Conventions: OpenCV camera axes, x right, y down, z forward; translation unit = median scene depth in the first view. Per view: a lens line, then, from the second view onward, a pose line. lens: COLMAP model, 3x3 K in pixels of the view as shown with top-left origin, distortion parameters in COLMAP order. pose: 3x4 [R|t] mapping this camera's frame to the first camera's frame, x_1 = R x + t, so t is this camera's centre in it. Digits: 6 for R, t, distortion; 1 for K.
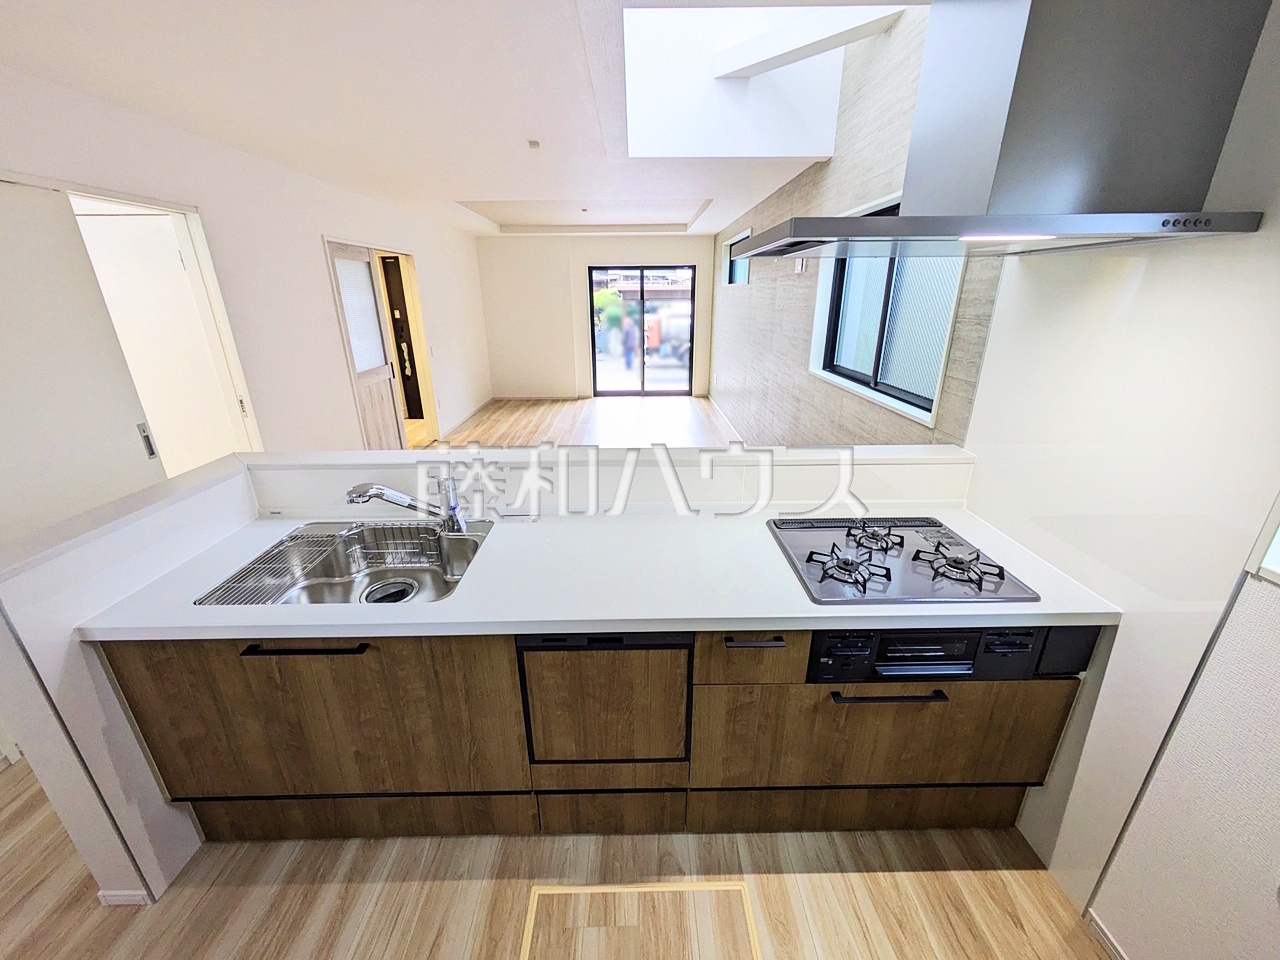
lens RADIAL K [[506.5, 0, 641.8], [0, 506.5, 481.1], [0, 0, 1]] dist [-0.006912, 0.006542]
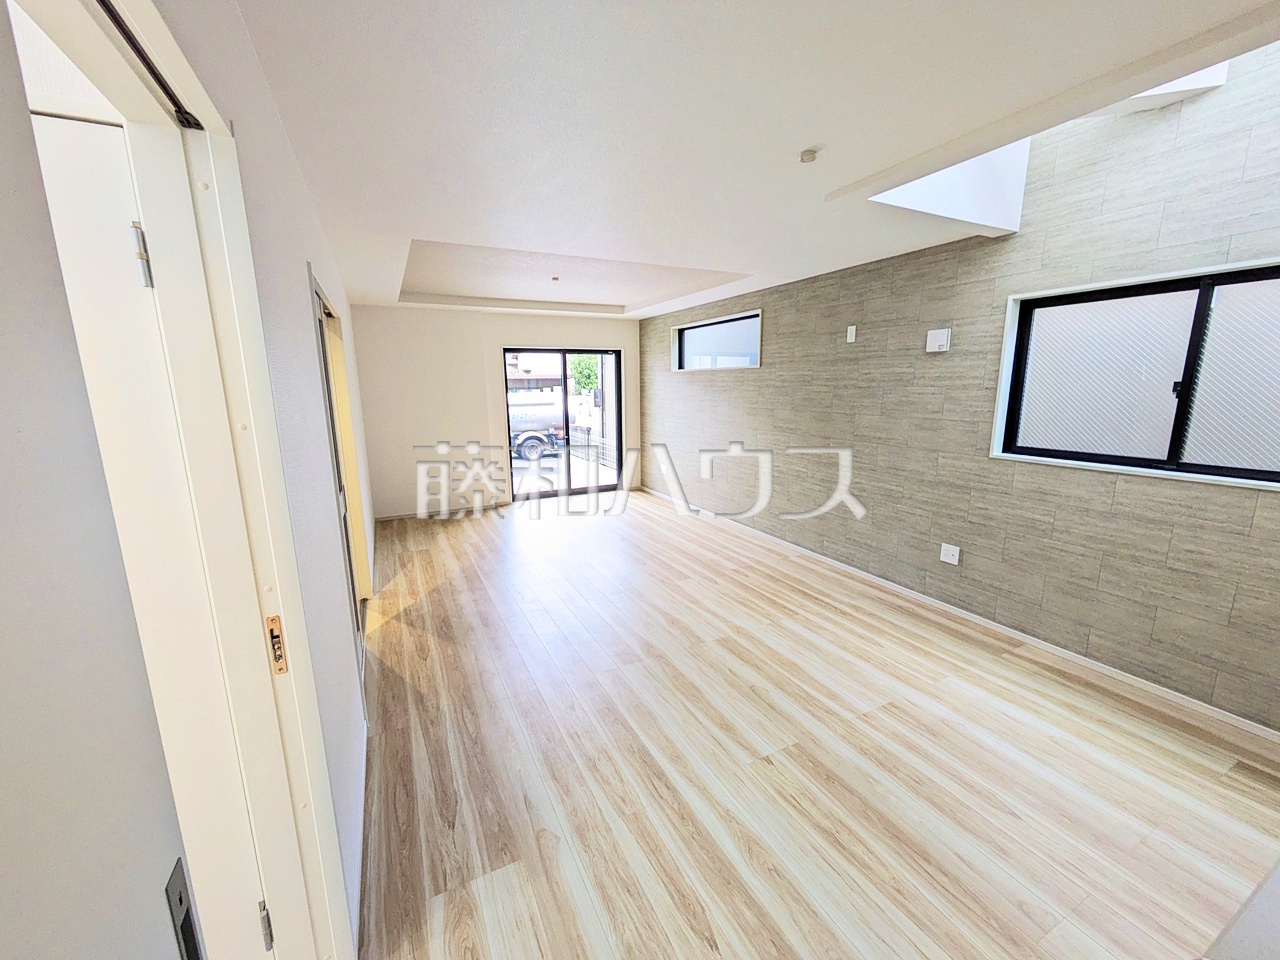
lens RADIAL K [[506.4, 0, 640.0], [0, 506.4, 480.0], [0, 0, 1]] dist [0.000549, 0.000614]
pose [[0.897446, -0.082077, 0.433421, -1.447986], [0.153806, 0.979101, -0.133061, -0.356126], [-0.413441, 0.186078, 0.891314, 1.092828]]
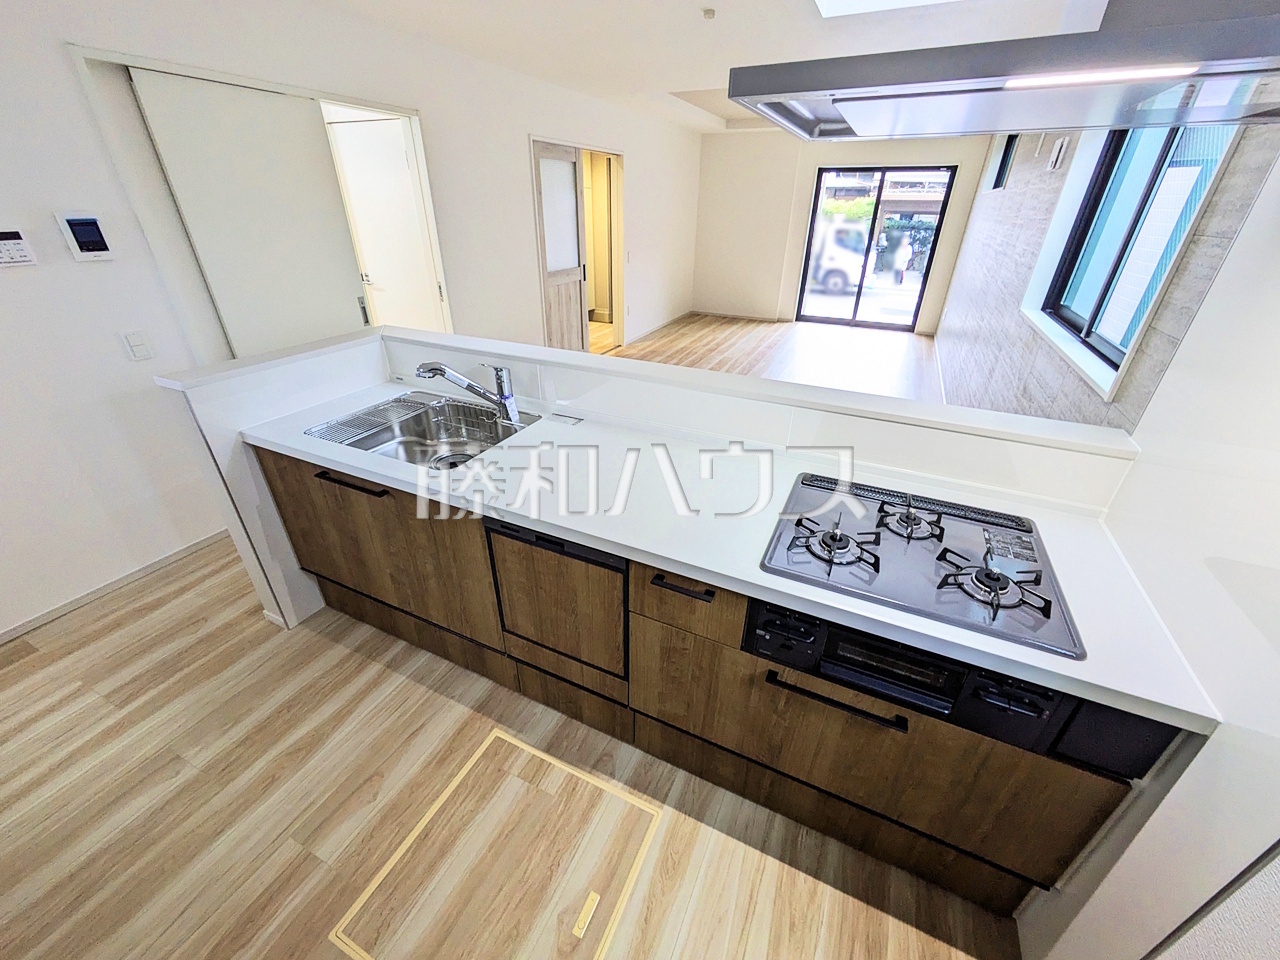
lens RADIAL K [[506.4, 0, 640.0], [0, 506.4, 480.0], [0, 0, 1]] dist [0.000549, 0.000614]
pose [[0.897597, 0.227223, -0.377743, 0.370632], [-0.169843, 0.969021, 0.179310, -0.021268], [0.406784, -0.096791, 0.908382, 0.117114]]
